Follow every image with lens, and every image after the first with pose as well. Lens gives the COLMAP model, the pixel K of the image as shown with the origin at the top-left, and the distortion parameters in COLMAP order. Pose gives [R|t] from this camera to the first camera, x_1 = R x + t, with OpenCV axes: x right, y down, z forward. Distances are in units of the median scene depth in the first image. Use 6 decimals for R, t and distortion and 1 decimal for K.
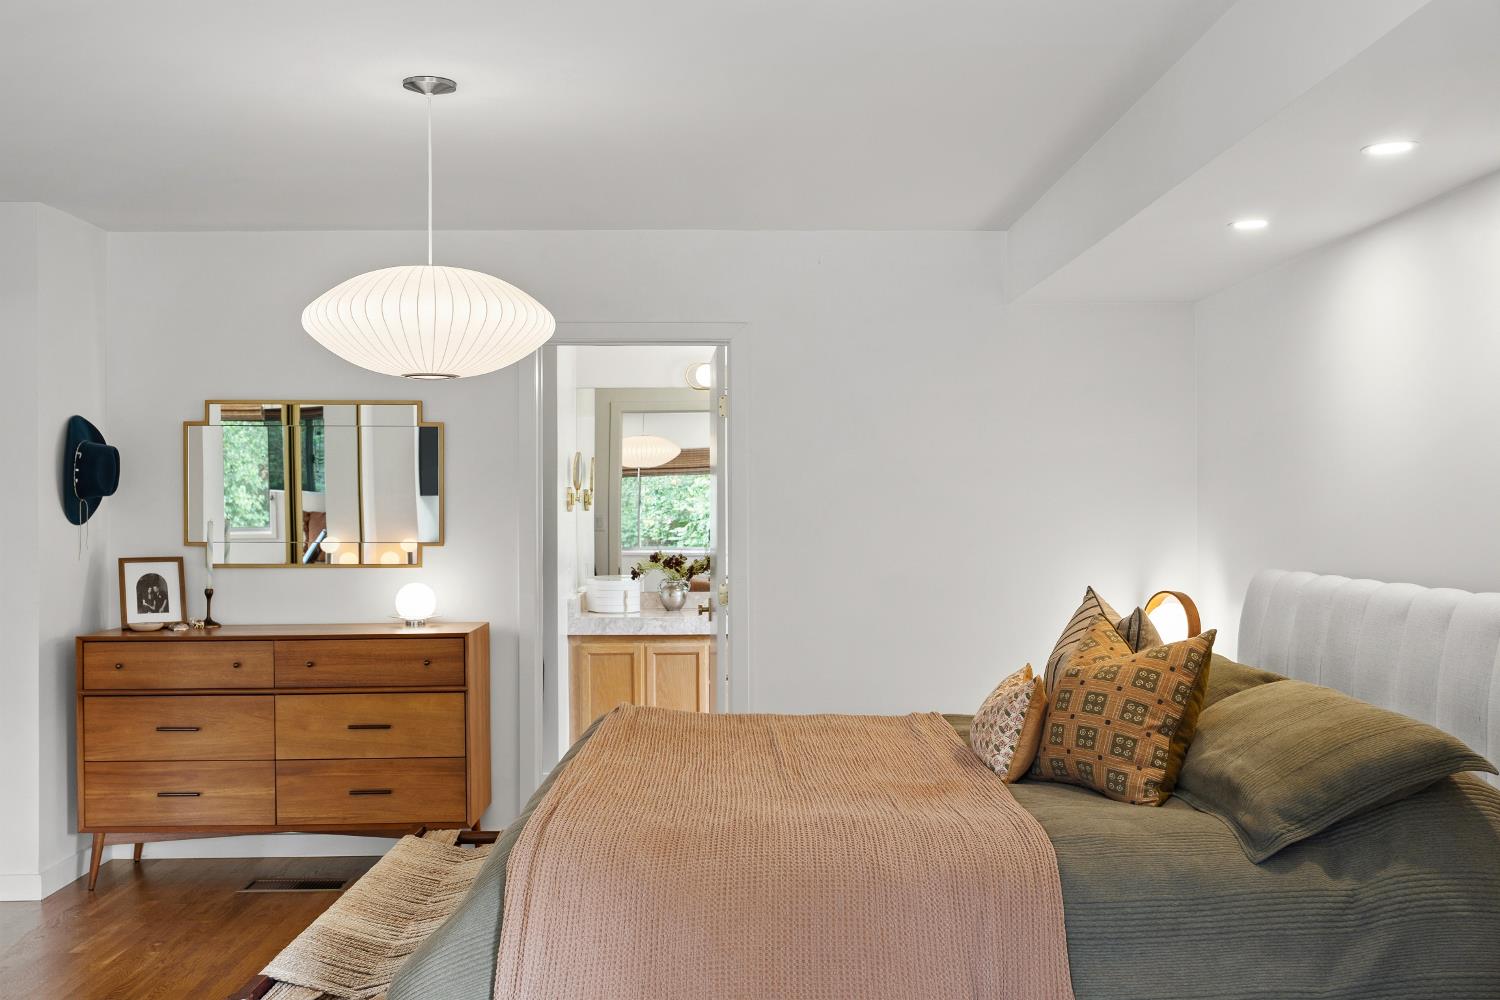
lens RADIAL K [[1543.9, 0, 750.0], [0, 1543.9, 500.0], [0, 0, 1]] dist [0.000063, -0.000069]
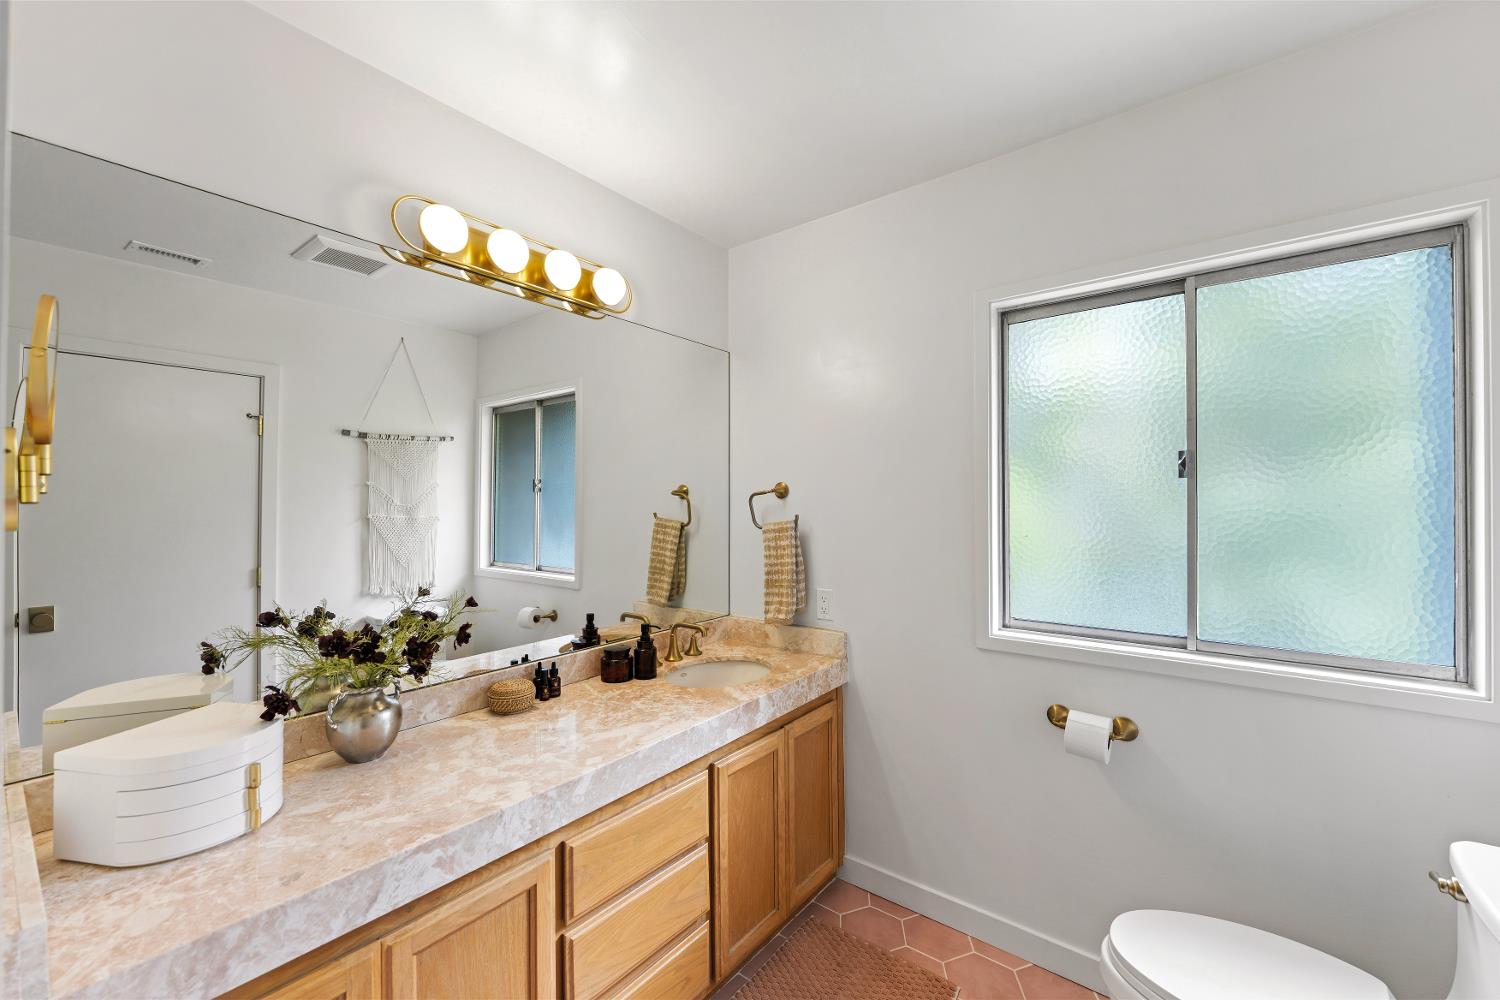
lens RADIAL K [[603.1, 0, 750.0], [0, 603.1, 500.0], [0, 0, 1]] dist [0.000150, -0.000002]
pose [[0.625095, 0.007684, 0.780511, -0.117889], [-0.001153, 0.999960, -0.008920, 0.004107], [-0.780548, 0.004676, 0.625079, 0.862321]]
